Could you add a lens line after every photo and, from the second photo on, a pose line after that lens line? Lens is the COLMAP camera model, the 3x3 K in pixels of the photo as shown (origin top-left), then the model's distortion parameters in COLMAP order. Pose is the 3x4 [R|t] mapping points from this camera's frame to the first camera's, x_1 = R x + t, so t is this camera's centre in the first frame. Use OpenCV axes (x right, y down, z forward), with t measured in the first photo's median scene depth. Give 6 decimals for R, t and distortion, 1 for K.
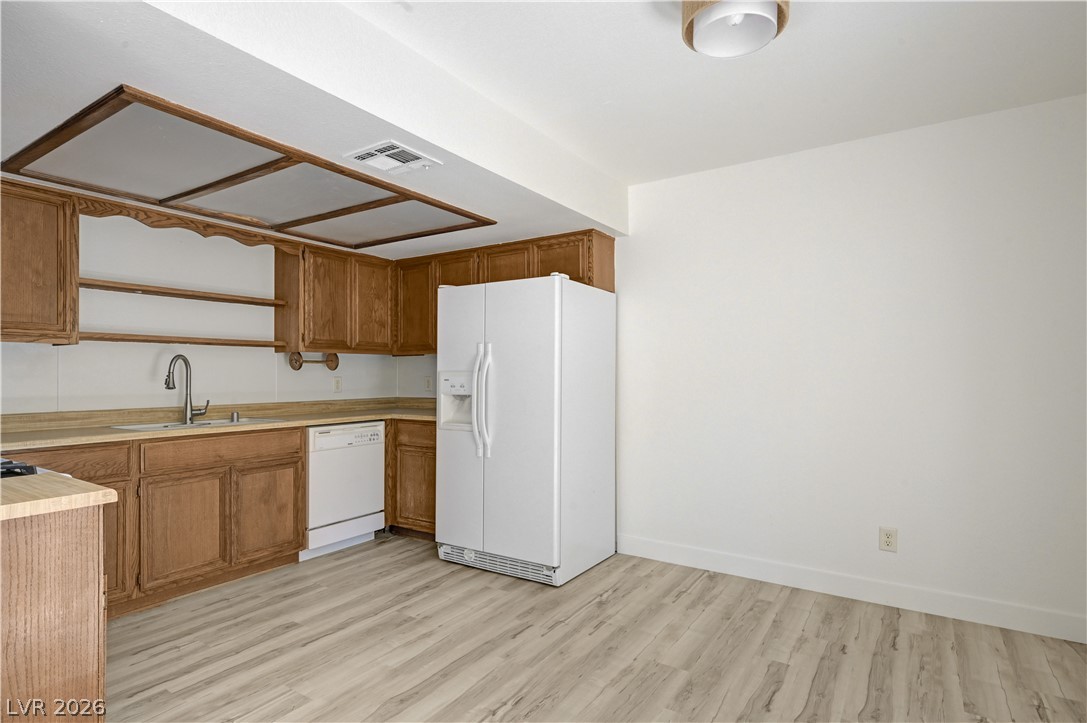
lens RADIAL K [[572.6, 0, 545.3], [0, 572.6, 370.4], [0, 0, 1]] dist [0.003702, -0.001418]
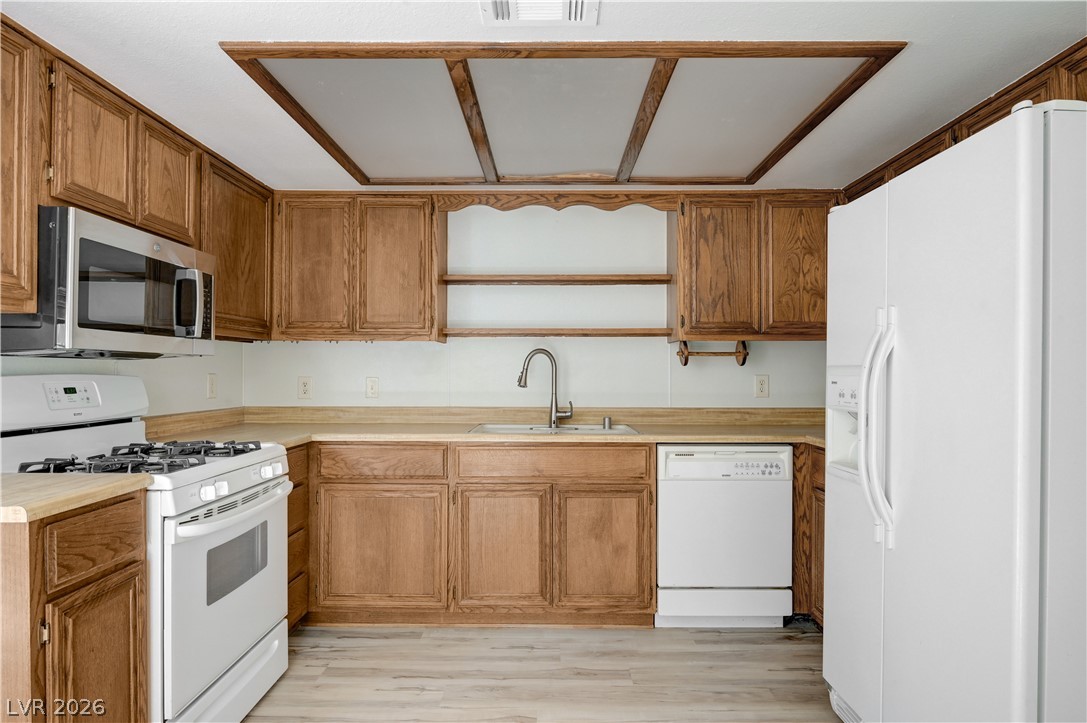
lens RADIAL K [[624.6, 0, 545.1], [0, 624.6, 366.6], [0, 0, 1]] dist [-0.012409, -0.000279]
pose [[0.536921, -0.003103, -0.843627, 0.181074], [0.003718, 0.999992, -0.001311, 0.001598], [0.843624, -0.002433, 0.536928, 0.489559]]
